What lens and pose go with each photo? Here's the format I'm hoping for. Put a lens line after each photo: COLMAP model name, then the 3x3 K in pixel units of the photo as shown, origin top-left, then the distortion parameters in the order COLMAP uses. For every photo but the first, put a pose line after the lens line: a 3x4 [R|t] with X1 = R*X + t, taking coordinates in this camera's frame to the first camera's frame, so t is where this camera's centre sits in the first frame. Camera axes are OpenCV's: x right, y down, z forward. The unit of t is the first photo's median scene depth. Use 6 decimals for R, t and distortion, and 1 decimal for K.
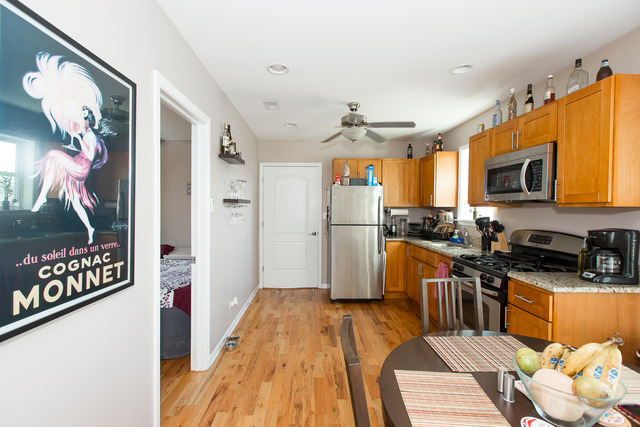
lens RADIAL K [[288.3, 0, 318.5], [0, 288.3, 207.3], [0, 0, 1]] dist [0.000860, -0.000012]
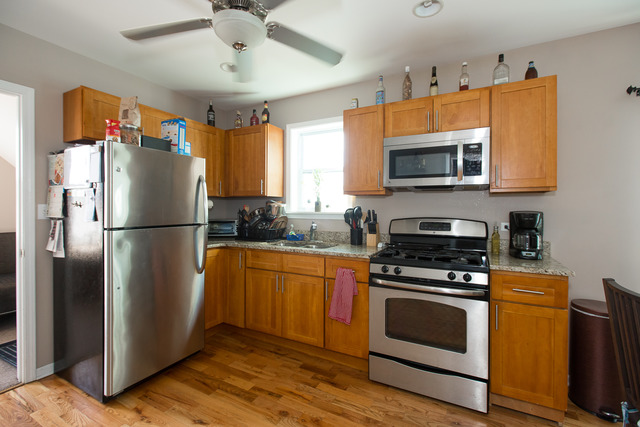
lens RADIAL K [[288.3, 0, 318.5], [0, 288.3, 207.3], [0, 0, 1]] dist [0.000860, -0.000012]
pose [[0.502572, -0.004833, 0.864522, -0.230748], [-0.001024, 0.999980, 0.006186, 0.030154], [-0.864535, -0.003994, 0.502558, 0.651562]]
